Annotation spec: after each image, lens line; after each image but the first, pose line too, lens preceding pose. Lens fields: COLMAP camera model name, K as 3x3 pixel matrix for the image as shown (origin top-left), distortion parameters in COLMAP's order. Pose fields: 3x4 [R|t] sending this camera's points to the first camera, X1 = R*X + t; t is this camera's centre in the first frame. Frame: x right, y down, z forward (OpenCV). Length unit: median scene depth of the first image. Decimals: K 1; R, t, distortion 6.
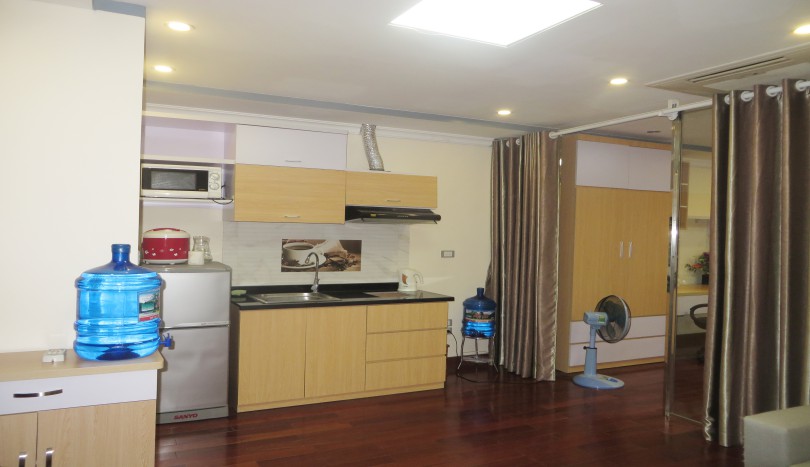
lens RADIAL K [[613.0, 0, 393.5], [0, 613.0, 236.2], [0, 0, 1]] dist [0.042859, -0.074658]
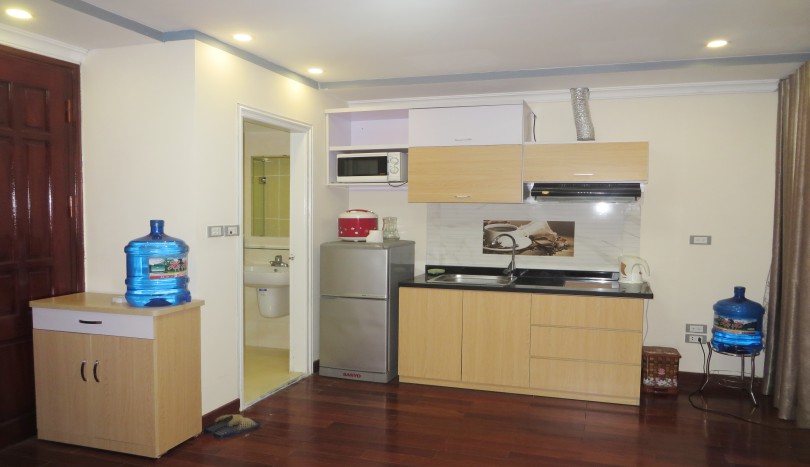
lens RADIAL K [[613.0, 0, 393.5], [0, 613.0, 236.2], [0, 0, 1]] dist [0.042859, -0.074658]
pose [[0.707785, 0.018589, -0.706183, 0.409005], [-0.001886, 0.999700, 0.024425, 0.006899], [0.706425, -0.015956, 0.707608, 0.205459]]
